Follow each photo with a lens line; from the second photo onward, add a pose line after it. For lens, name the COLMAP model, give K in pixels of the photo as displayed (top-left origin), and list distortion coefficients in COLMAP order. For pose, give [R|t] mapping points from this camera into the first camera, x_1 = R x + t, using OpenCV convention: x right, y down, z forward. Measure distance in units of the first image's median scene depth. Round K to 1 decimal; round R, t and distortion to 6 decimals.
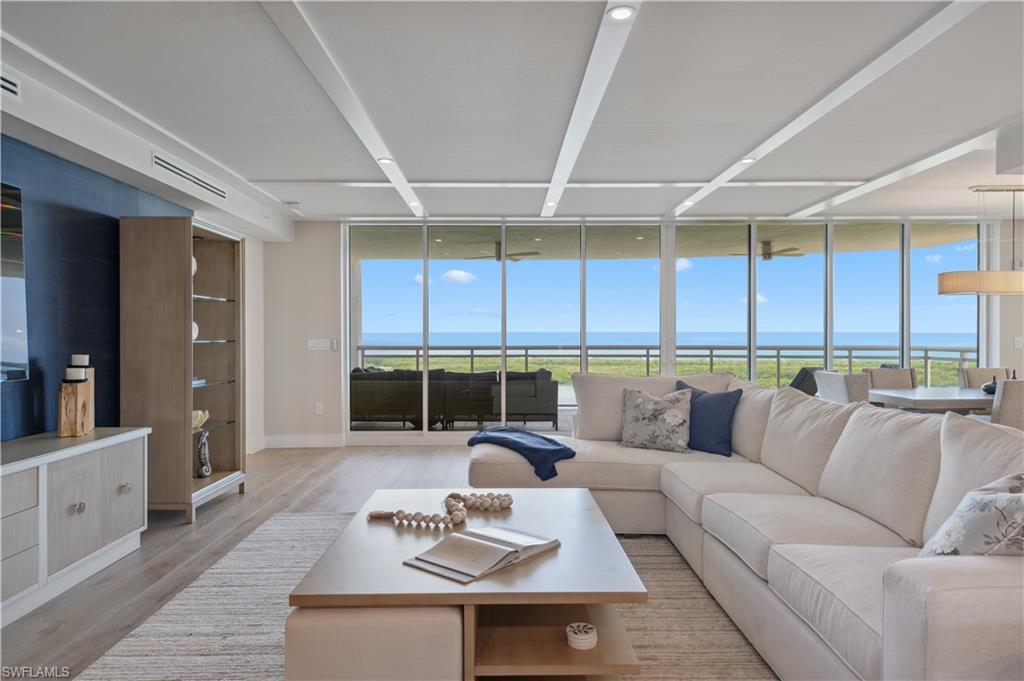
lens RADIAL K [[656.1, 0, 522.2], [0, 656.1, 343.9], [0, 0, 1]] dist [-0.002284, 0.000365]
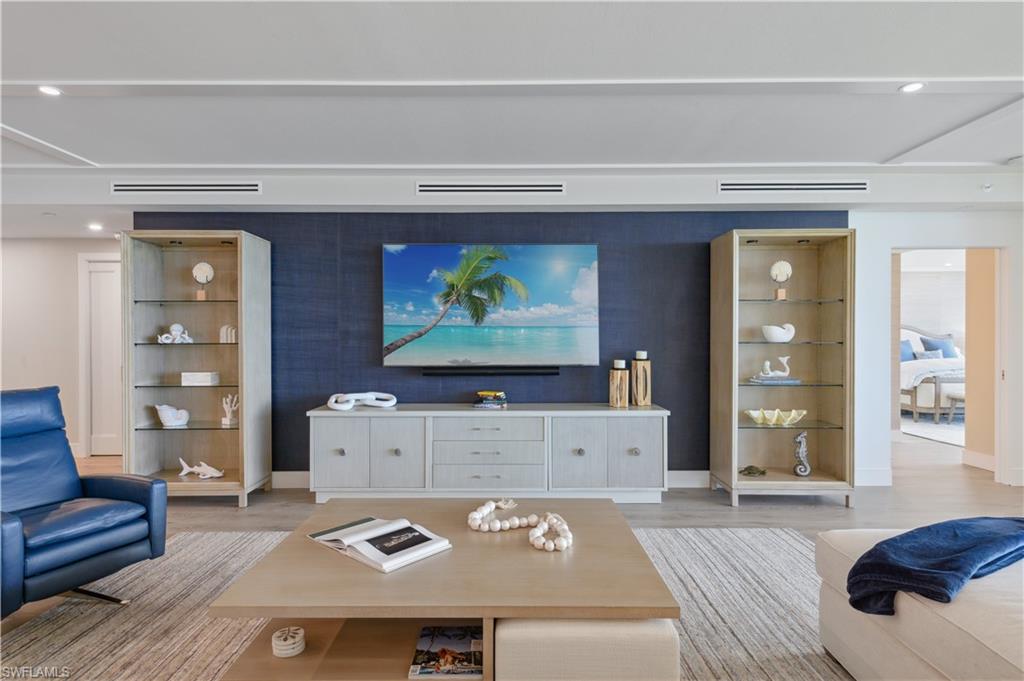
lens RADIAL K [[545.1, 0, 508.5], [0, 545.1, 341.5], [0, 0, 1]] dist [0.015058, -0.005303]
pose [[-0.035507, 0.005557, -0.999354, 0.434783], [-0.010868, 0.999923, 0.005946, -0.007041], [0.999310, 0.011072, -0.035444, 0.654932]]
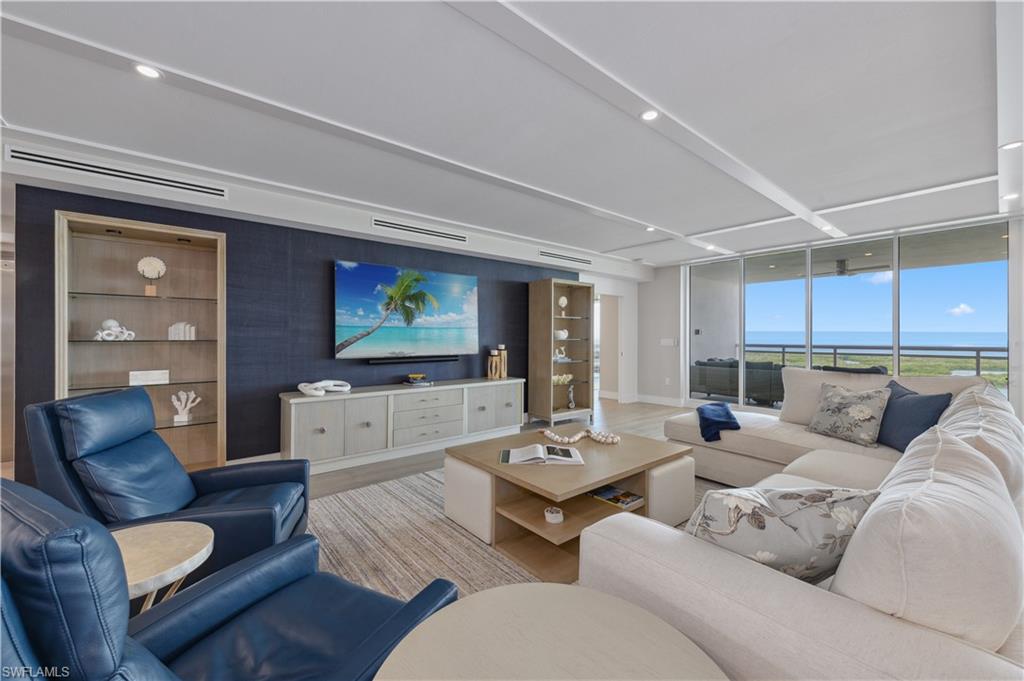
lens RADIAL K [[399.9, 0, 507.9], [0, 399.9, 337.5], [0, 0, 1]] dist [0.004397, -0.001419]
pose [[0.608601, 0.001965, -0.793474, 0.399587], [-0.011953, 0.999906, -0.006692, 0.000347], [0.793386, 0.013557, 0.608567, 0.136412]]
